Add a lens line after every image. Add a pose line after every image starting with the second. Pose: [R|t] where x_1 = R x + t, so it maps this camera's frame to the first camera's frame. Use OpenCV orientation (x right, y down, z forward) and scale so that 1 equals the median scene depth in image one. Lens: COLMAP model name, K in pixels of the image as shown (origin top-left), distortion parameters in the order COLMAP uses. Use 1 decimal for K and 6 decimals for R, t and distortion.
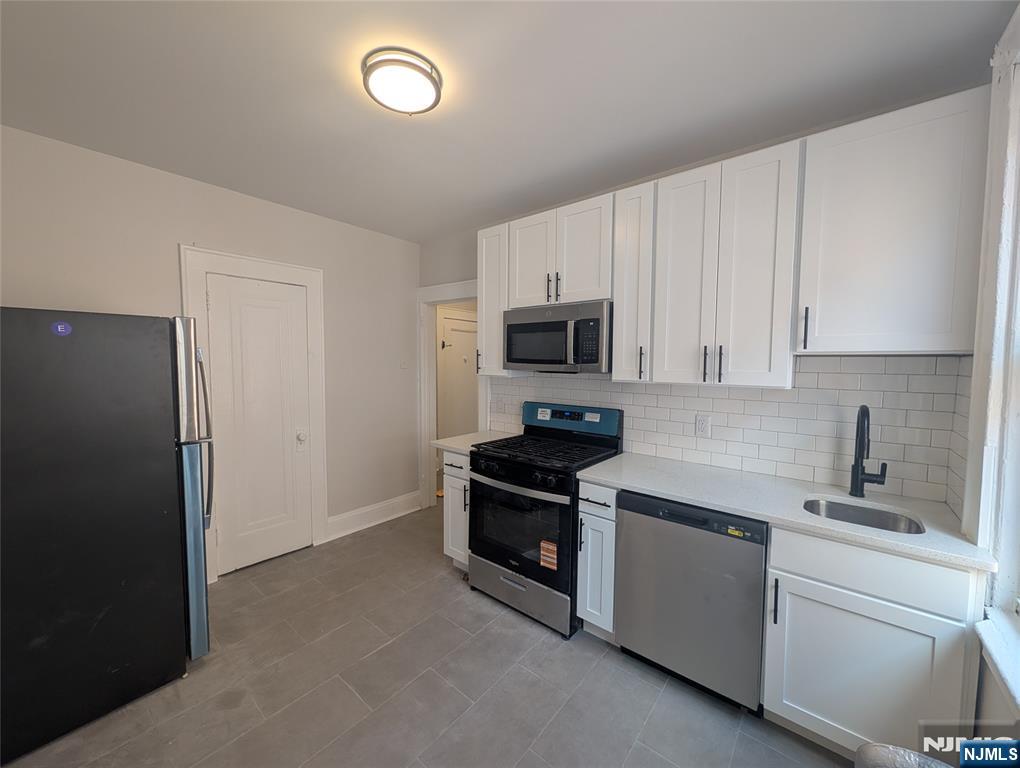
lens RADIAL K [[393.7, 0, 510.0], [0, 393.7, 384.0], [0, 0, 1]] dist [0.000758, 0.000299]
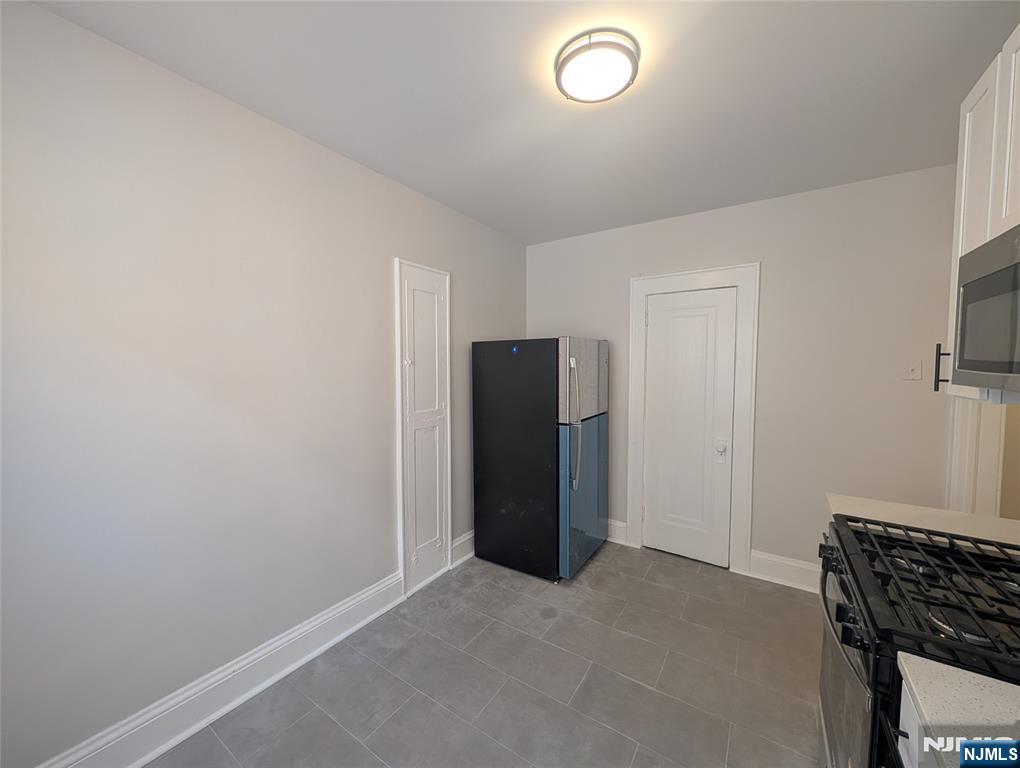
lens RADIAL K [[393.7, 0, 510.0], [0, 393.7, 384.0], [0, 0, 1]] dist [0.000758, 0.000299]
pose [[0.104188, 0.038734, -0.993803, 0.417491], [-0.061139, 0.997601, 0.032472, -0.021582], [0.992677, 0.057377, 0.106306, 0.463326]]
